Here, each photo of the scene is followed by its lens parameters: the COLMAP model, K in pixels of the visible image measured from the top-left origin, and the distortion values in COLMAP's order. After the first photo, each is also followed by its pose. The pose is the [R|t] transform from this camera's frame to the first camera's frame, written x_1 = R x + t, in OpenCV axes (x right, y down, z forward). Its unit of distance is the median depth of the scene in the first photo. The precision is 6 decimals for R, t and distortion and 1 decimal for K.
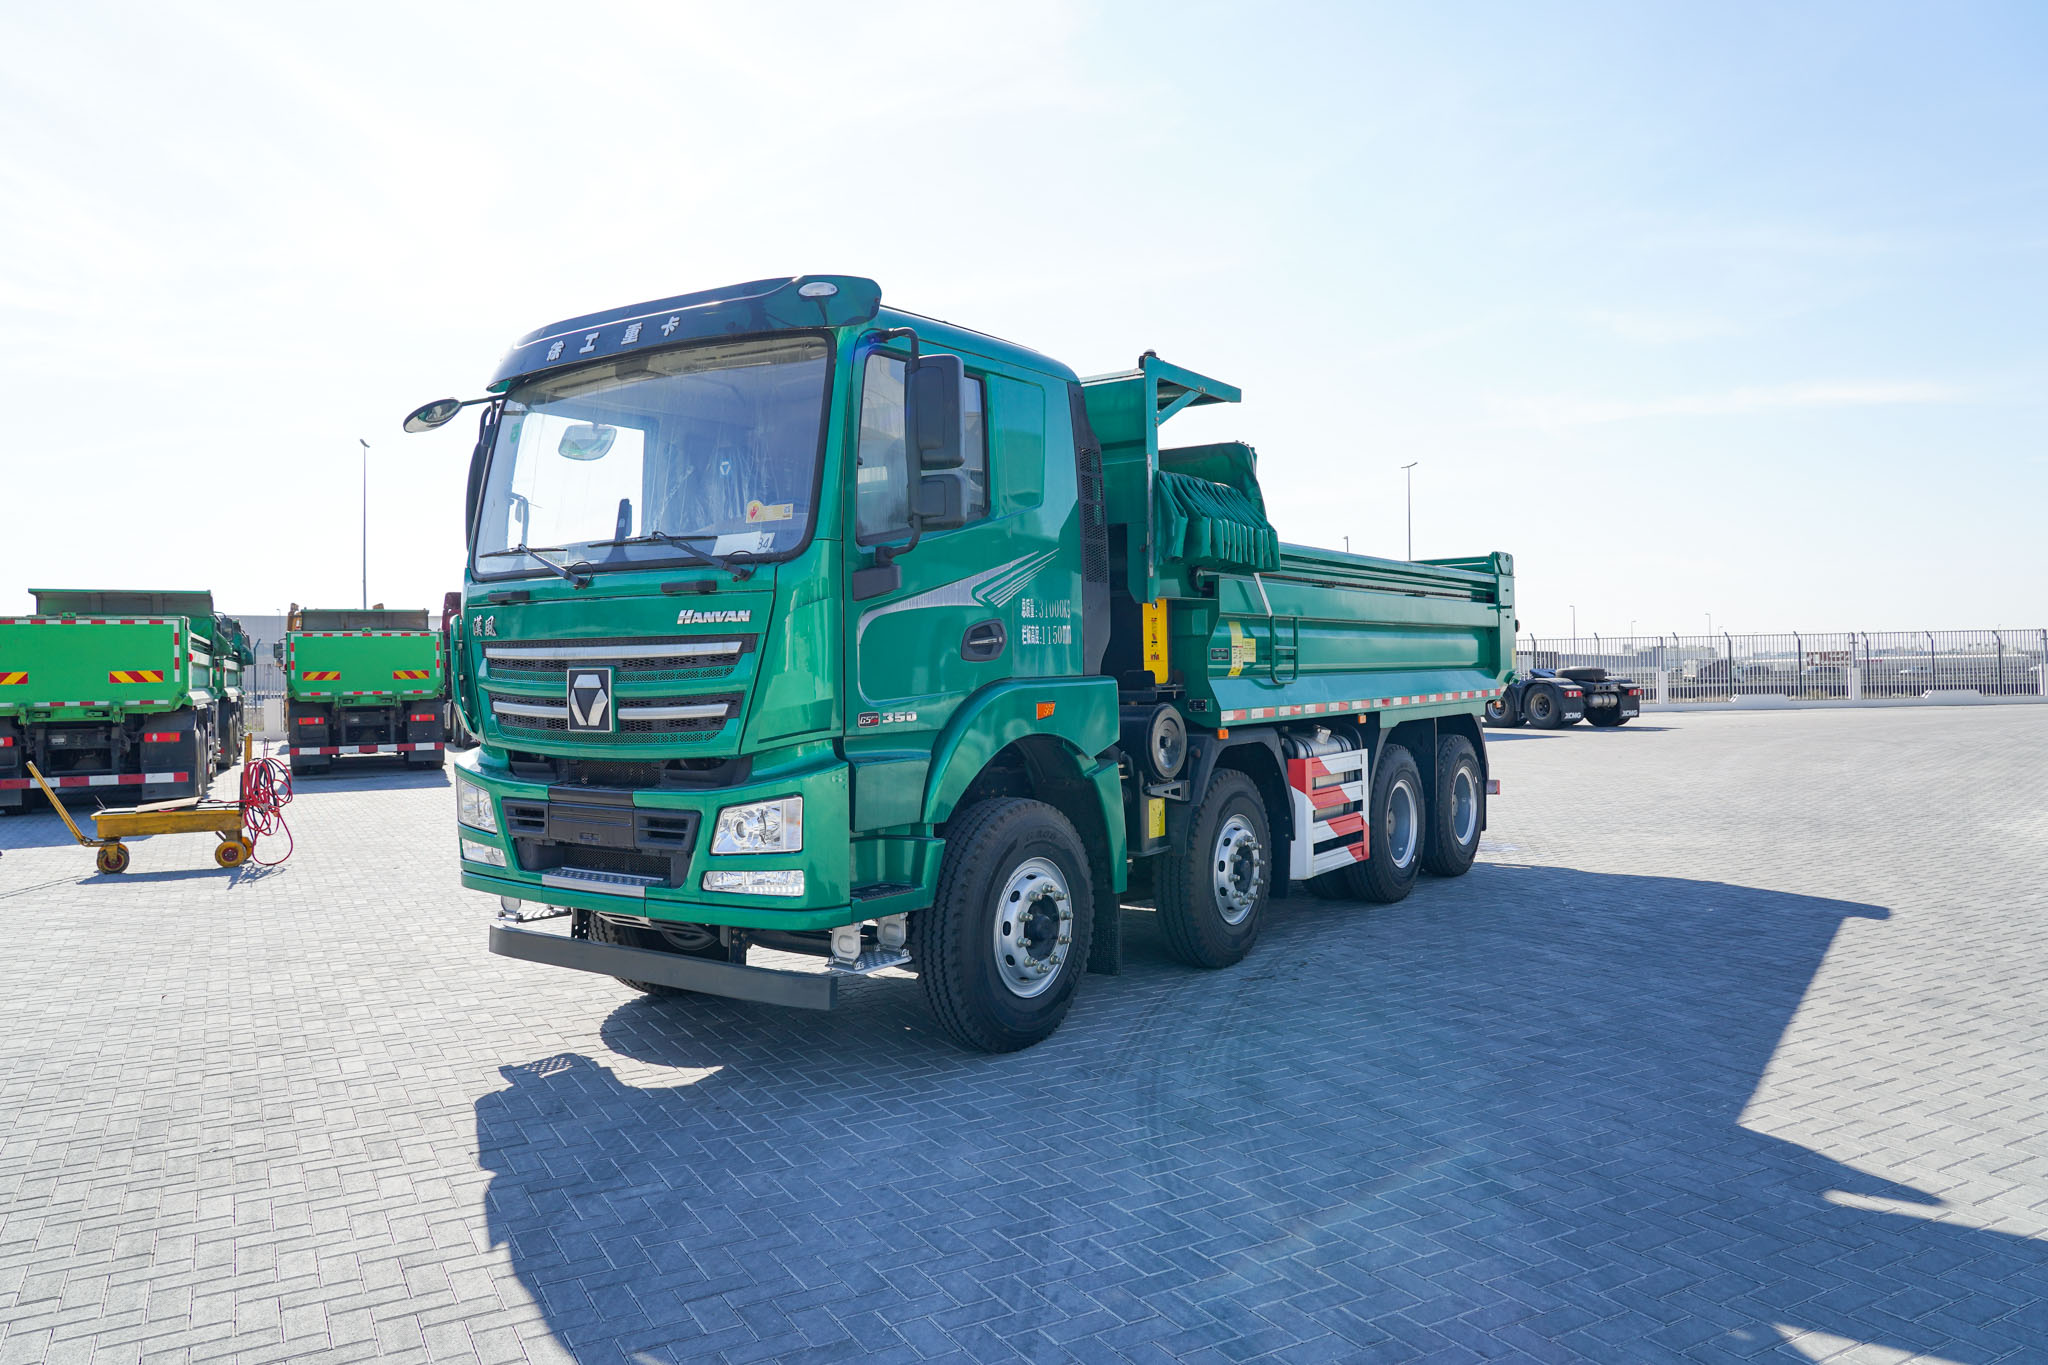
lens RADIAL K [[1395.3, 0, 1017.9], [0, 1395.3, 672.4], [0, 0, 1]] dist [-0.021621, 0.004599]
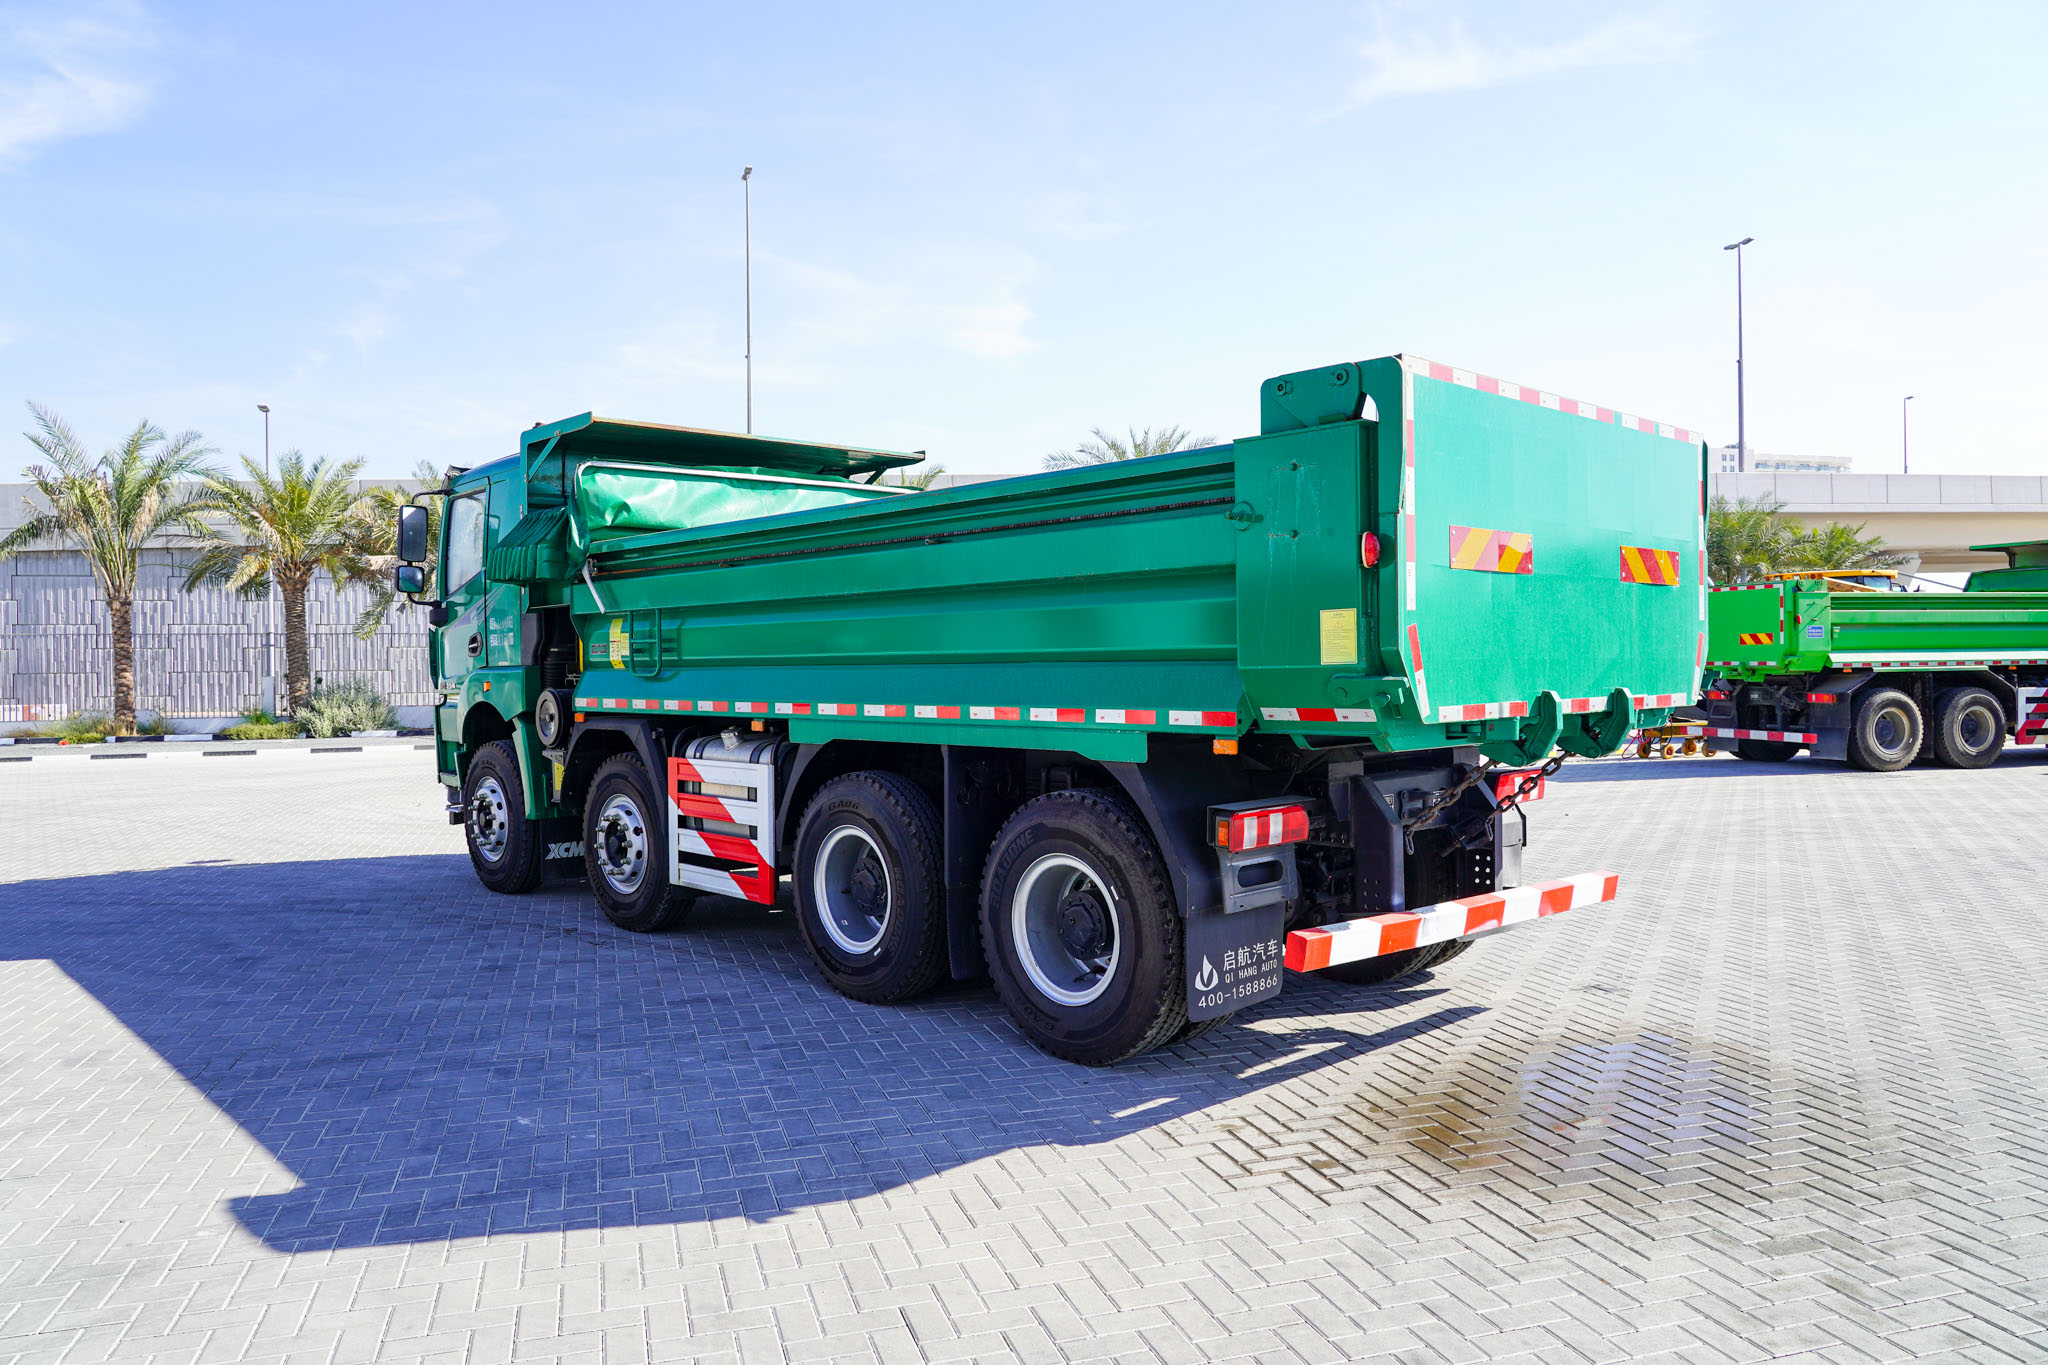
lens RADIAL K [[1376.7, 0, 1026.6], [0, 1376.7, 661.6], [0, 0, 1]] dist [-0.023595, 0.002906]
pose [[-0.213971, 0.021488, -0.976604, 1.584159], [0.015750, 0.999704, 0.018545, -0.024300], [0.976713, -0.011413, -0.214246, 2.141340]]
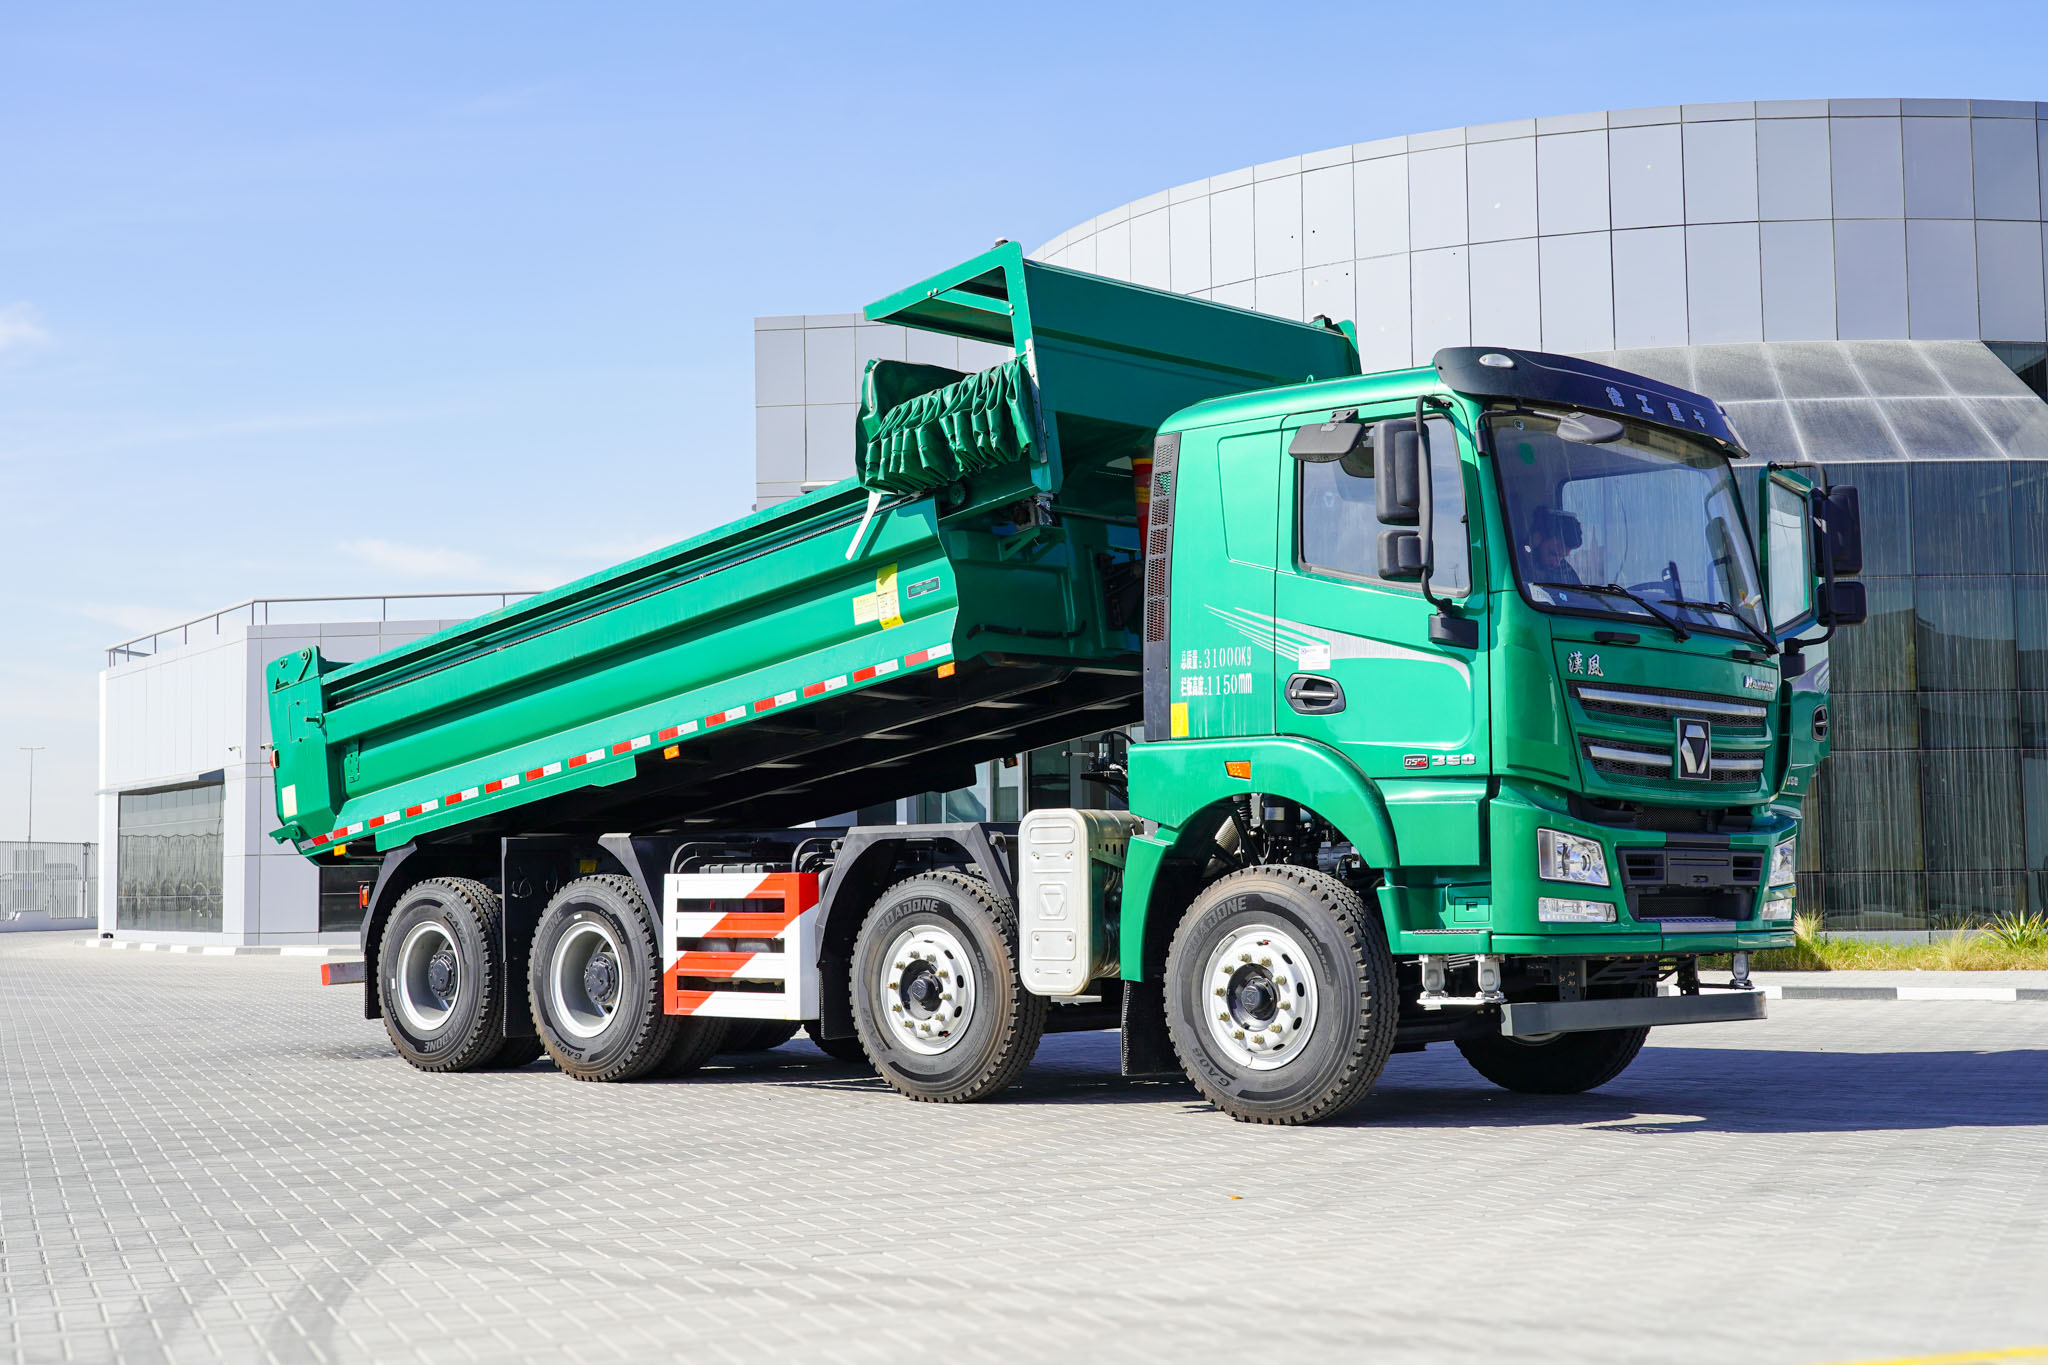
lens RADIAL K [[2723.6, 0, 1024.0], [0, 2723.6, 682.5], [0, 0, 1]] dist [0.050996, -0.004379]
pose [[0.139047, 0.092717, 0.985936, -2.407241], [0.007018, 0.995490, -0.094605, 0.160951], [-0.990261, 0.020074, 0.137769, 1.215914]]
